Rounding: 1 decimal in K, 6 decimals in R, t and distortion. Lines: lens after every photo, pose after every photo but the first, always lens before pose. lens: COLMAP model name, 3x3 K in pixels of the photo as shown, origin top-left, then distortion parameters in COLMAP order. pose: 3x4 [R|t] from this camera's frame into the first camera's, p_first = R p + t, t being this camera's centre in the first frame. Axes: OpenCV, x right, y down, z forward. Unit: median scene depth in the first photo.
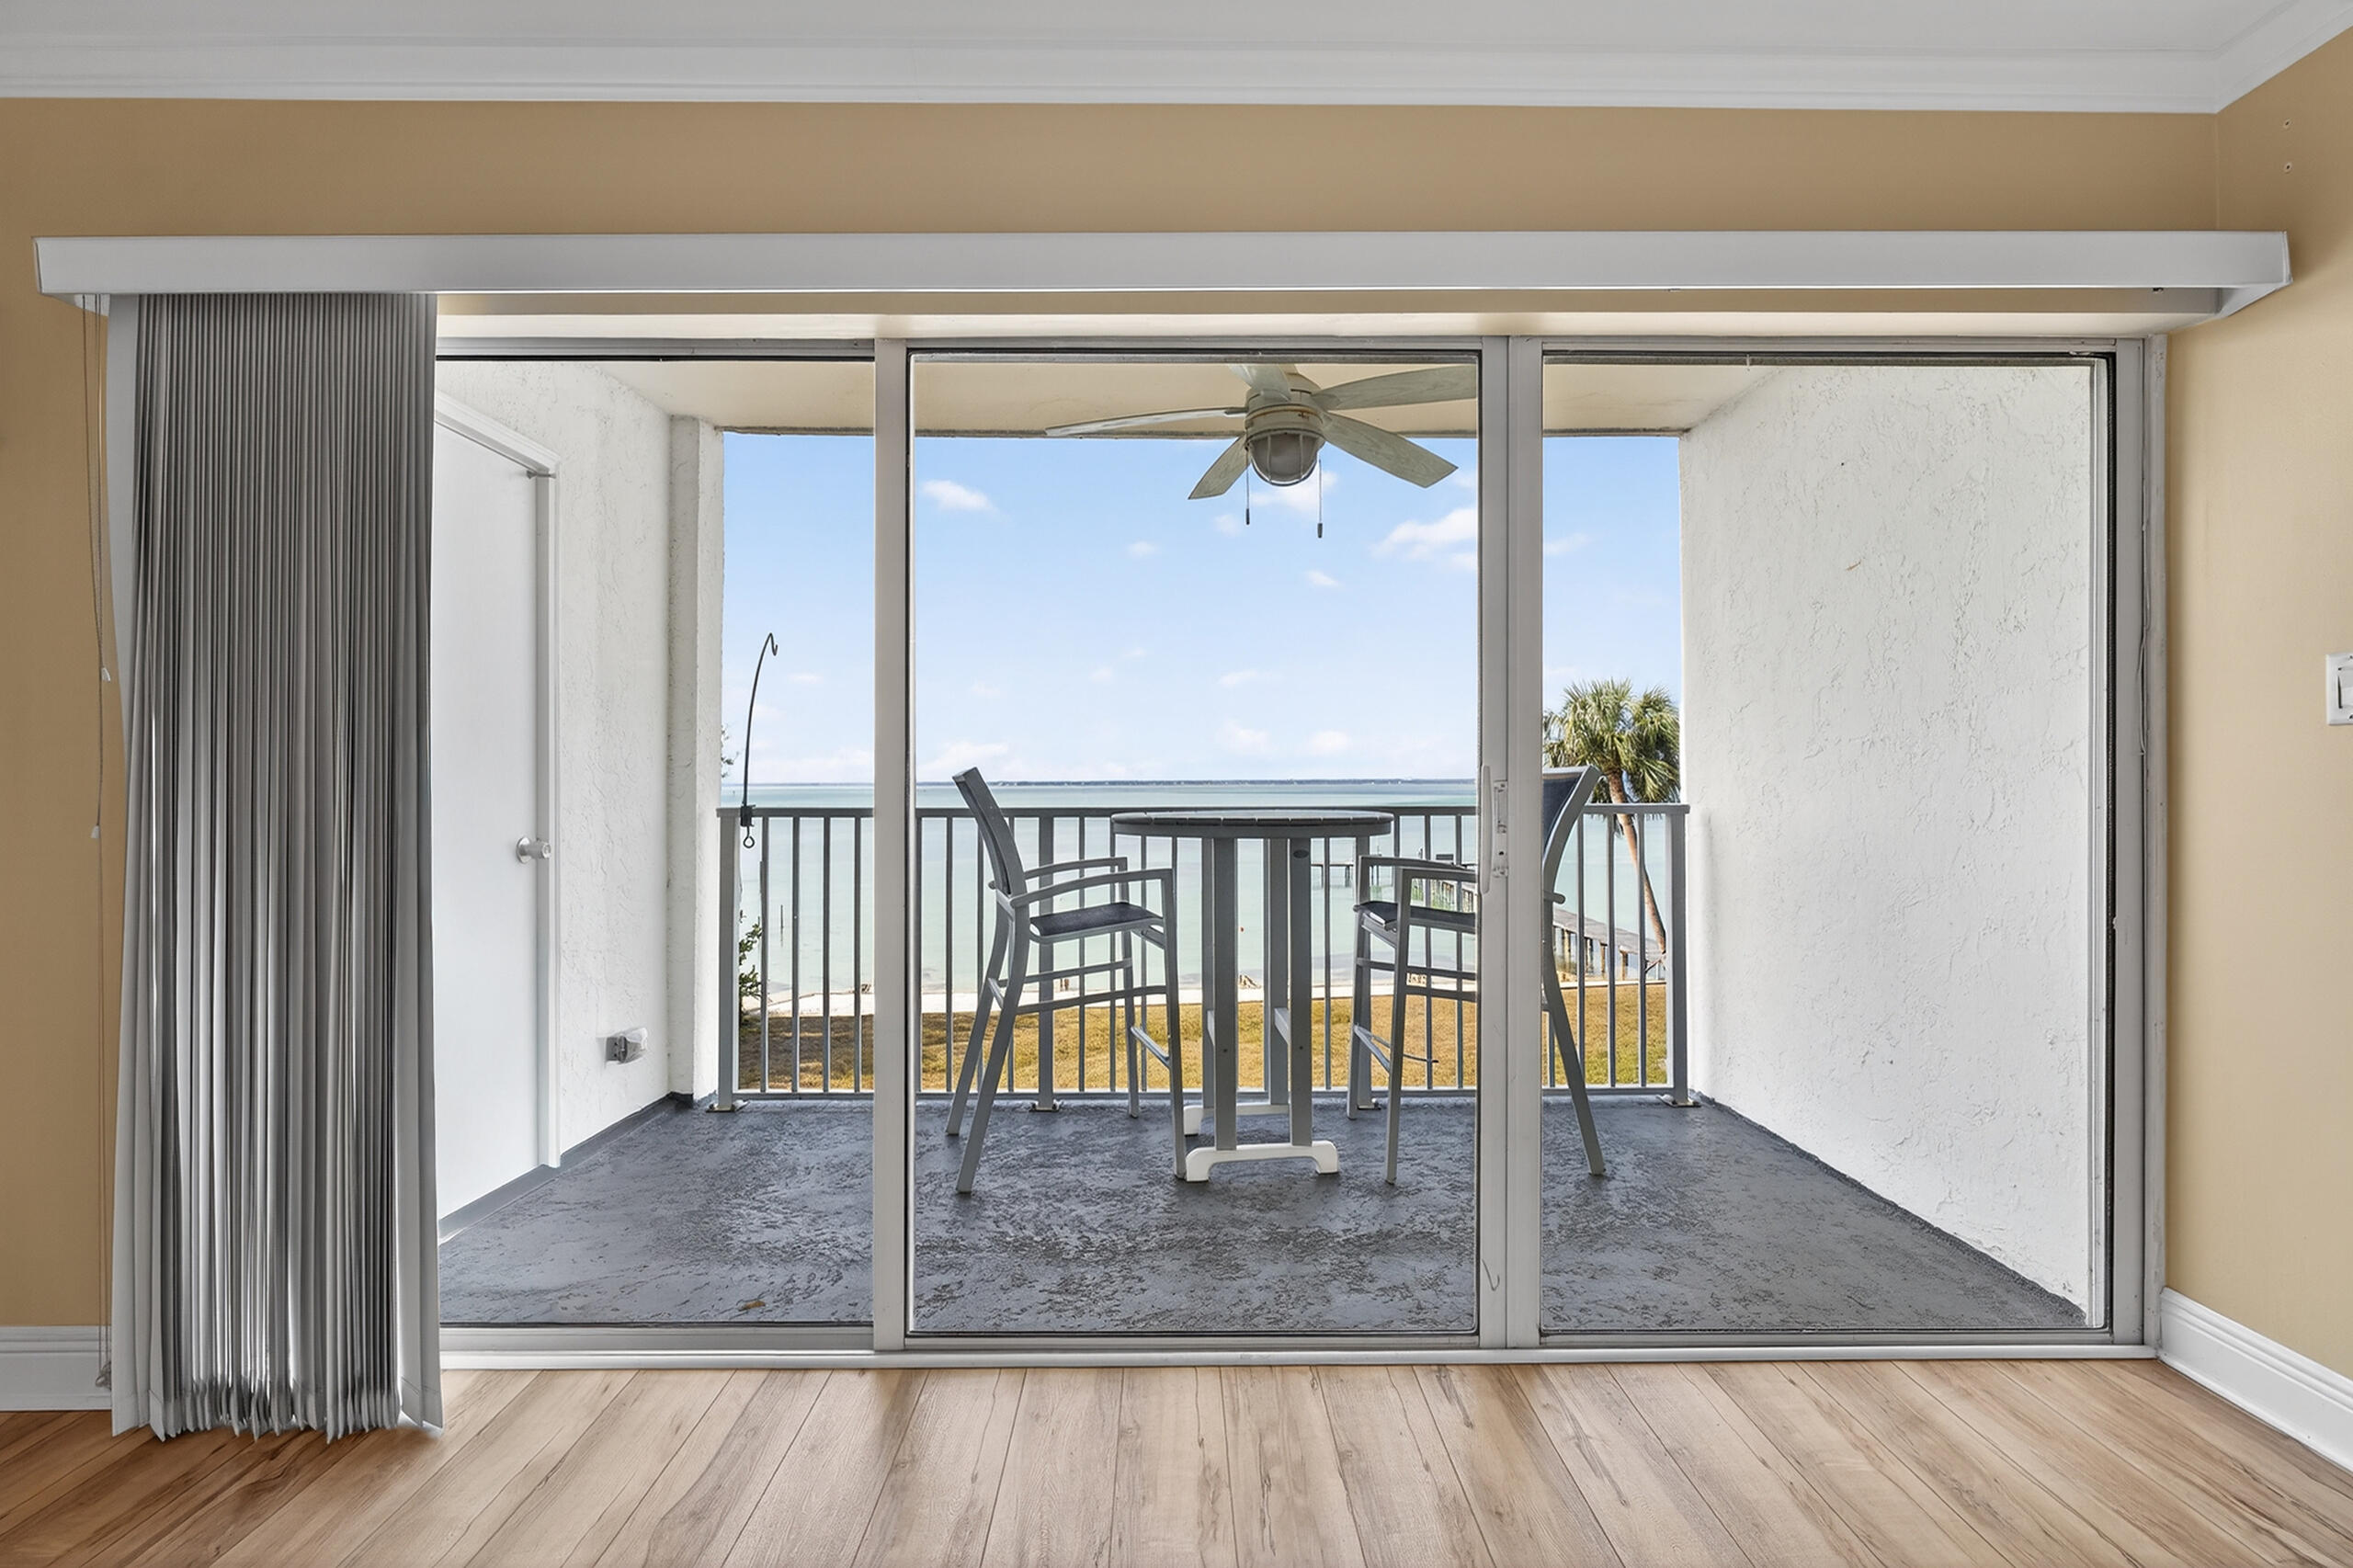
lens RADIAL K [[1052.3, 0, 1183.5], [0, 1052.3, 776.6], [0, 0, 1]] dist [-0.003587, -0.000224]
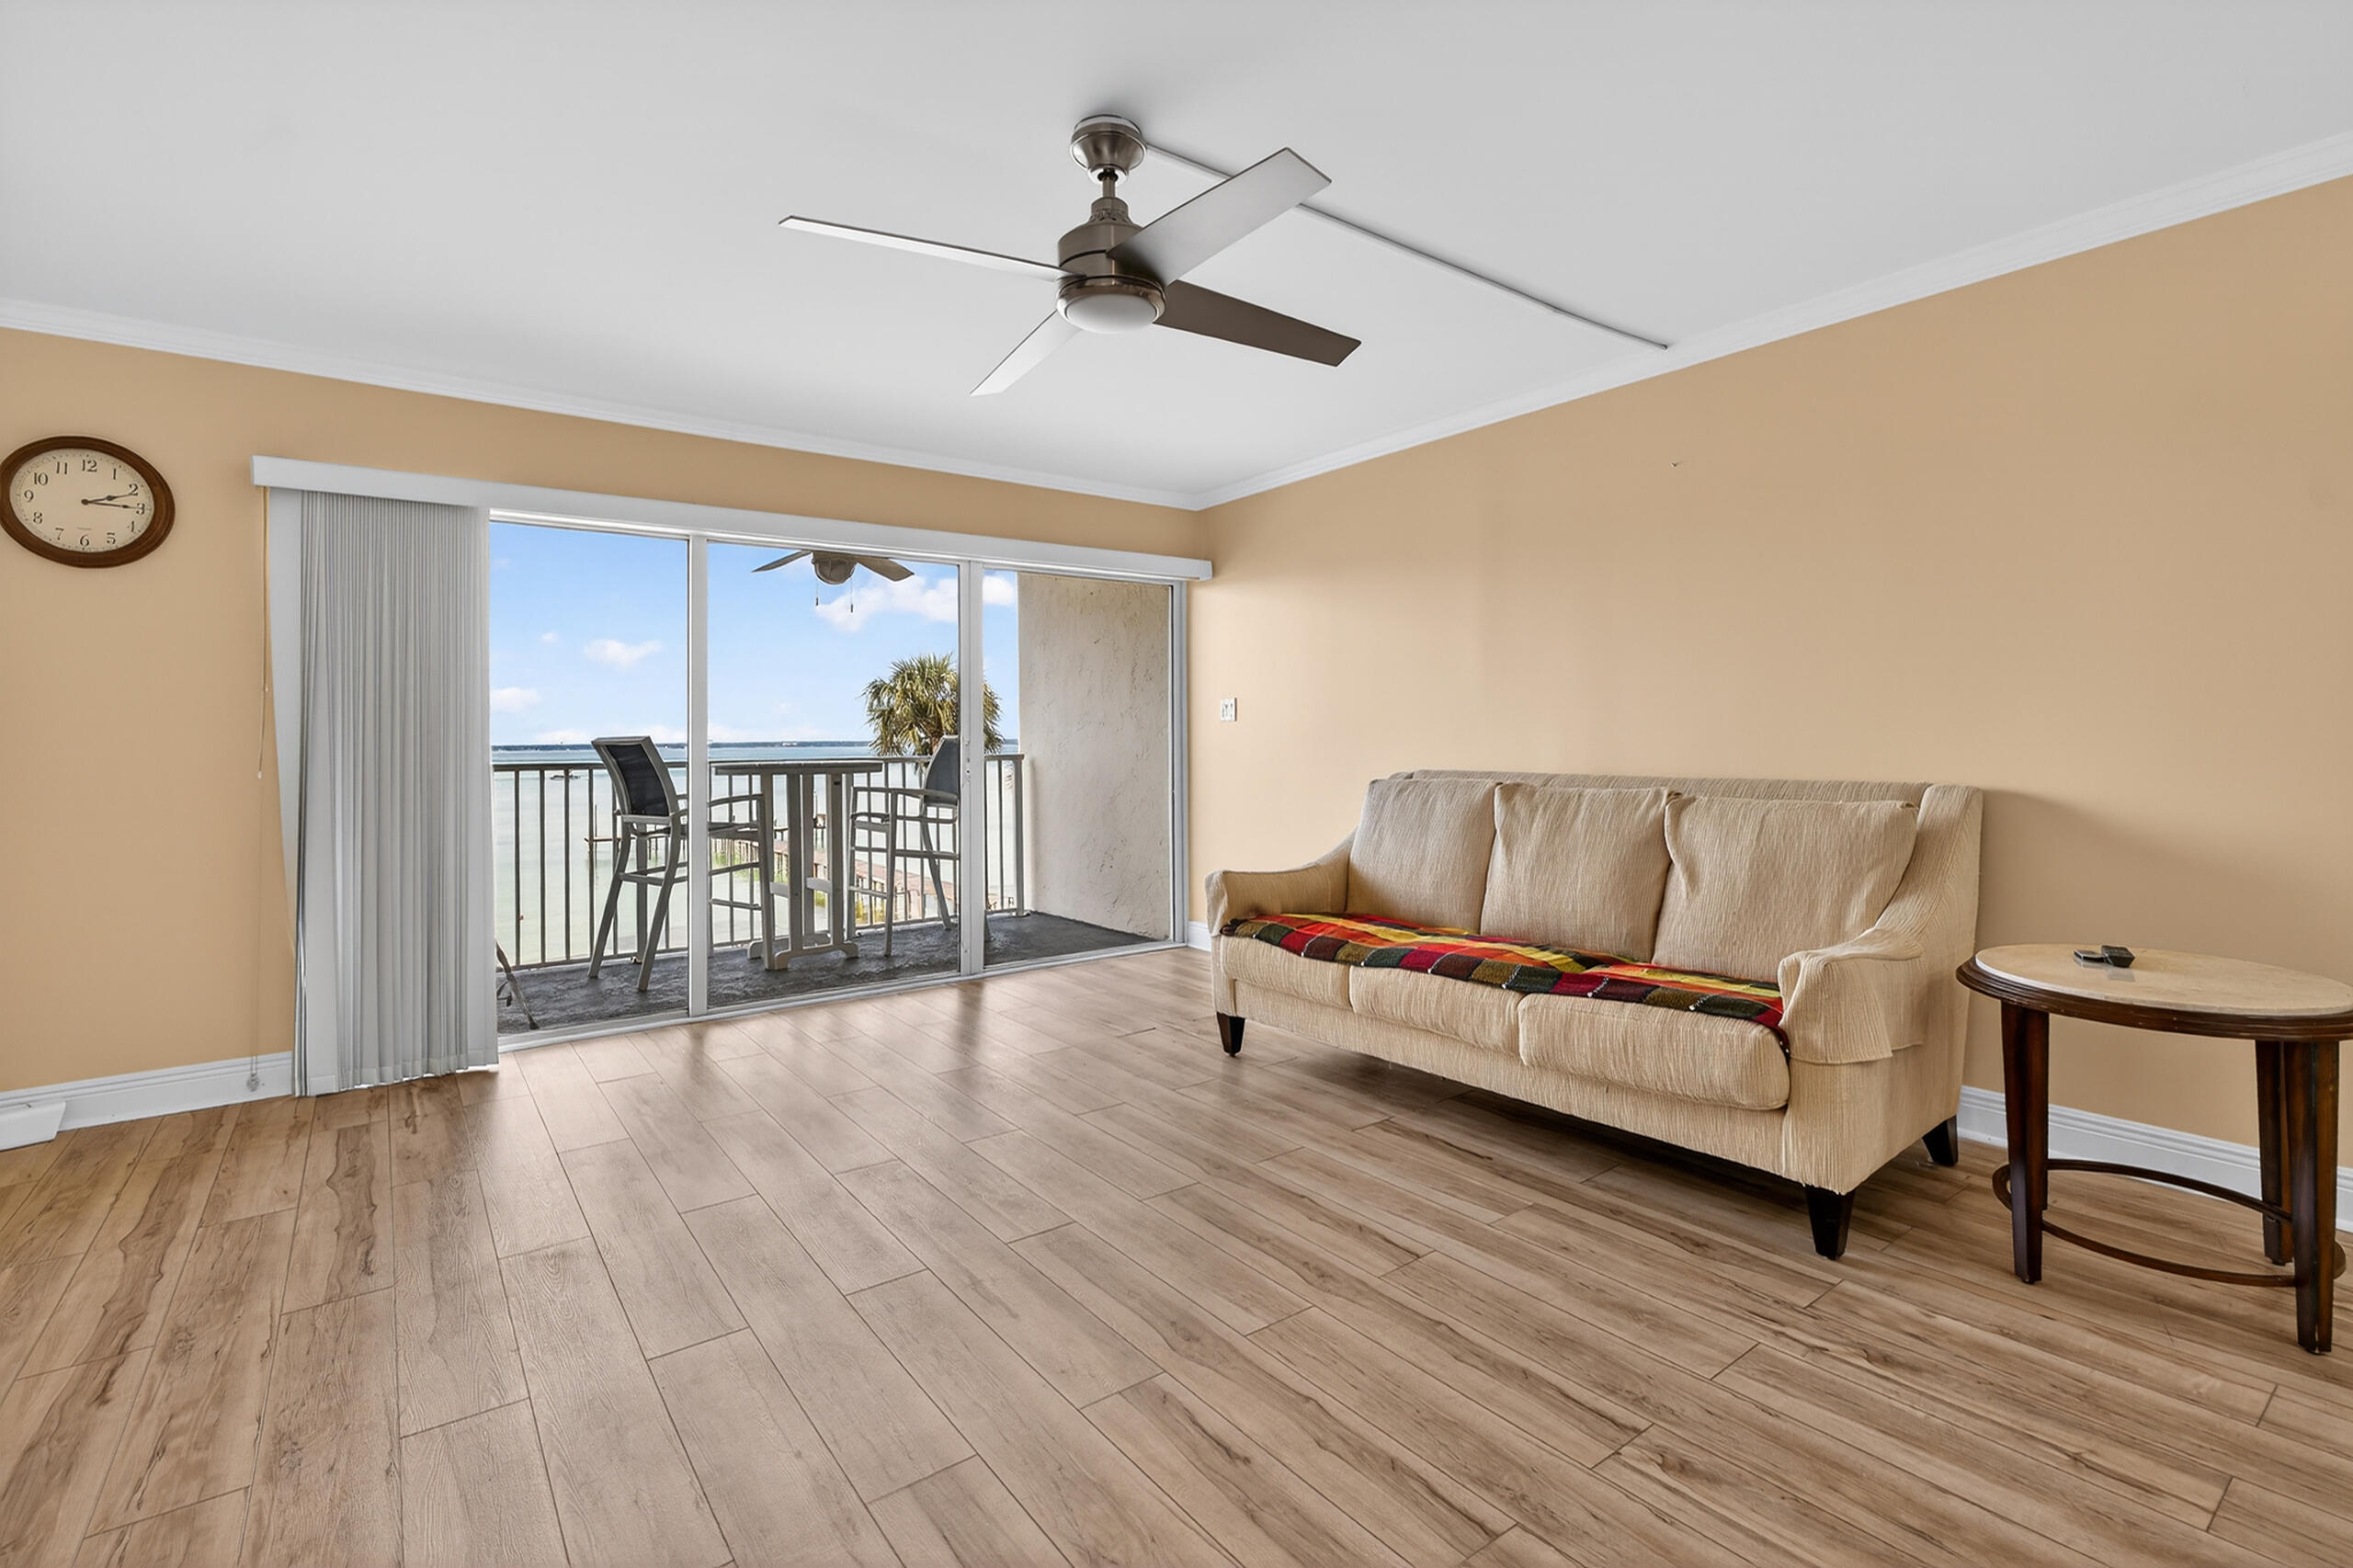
lens RADIAL K [[1078.7, 0, 1162.6], [0, 1078.7, 735.4], [0, 0, 1]] dist [-0.001018, -0.000180]
pose [[0.819040, -0.003983, 0.573723, -0.460120], [0.005995, 0.999981, -0.001616, -0.001592], [-0.573705, 0.004763, 0.819048, -0.785138]]
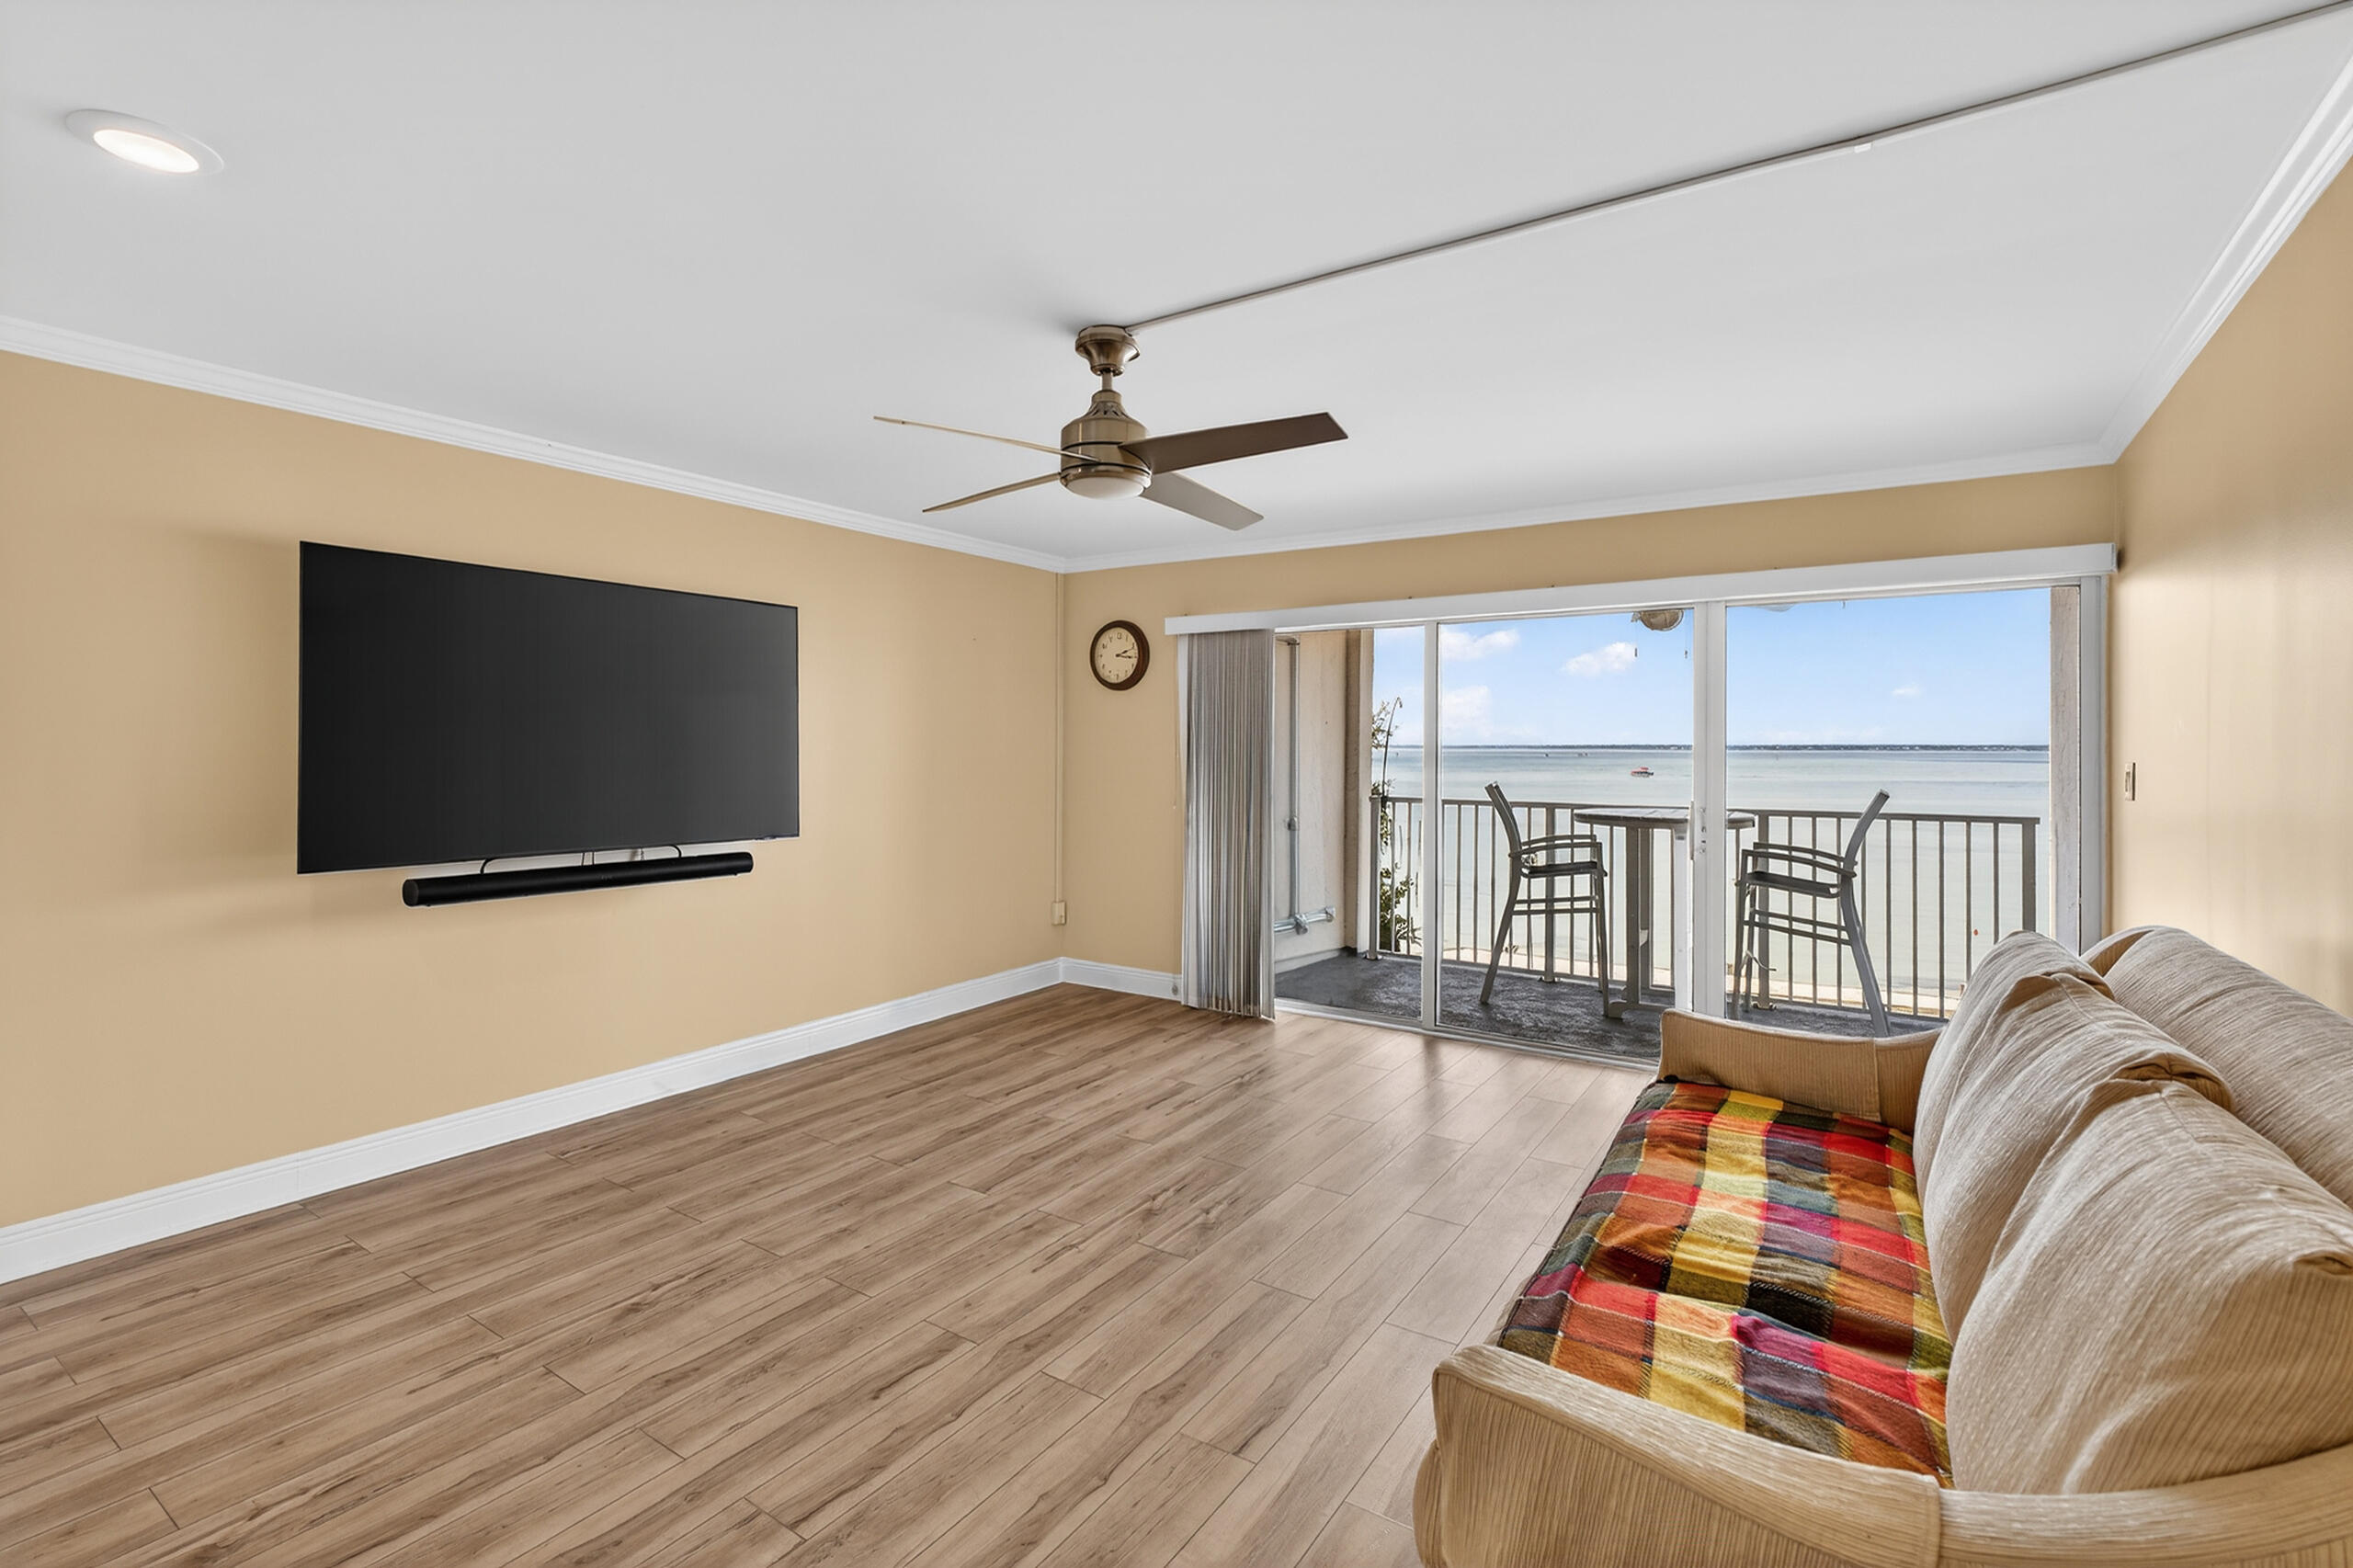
lens RADIAL K [[1059.1, 0, 1177.3], [0, 1059.1, 743.8], [0, 0, 1]] dist [-0.002337, -0.000377]
pose [[0.818401, 0.004734, -0.574628, 0.403715], [-0.002072, 0.999984, 0.005288, -0.081916], [0.574644, -0.003137, 0.818398, -0.830634]]
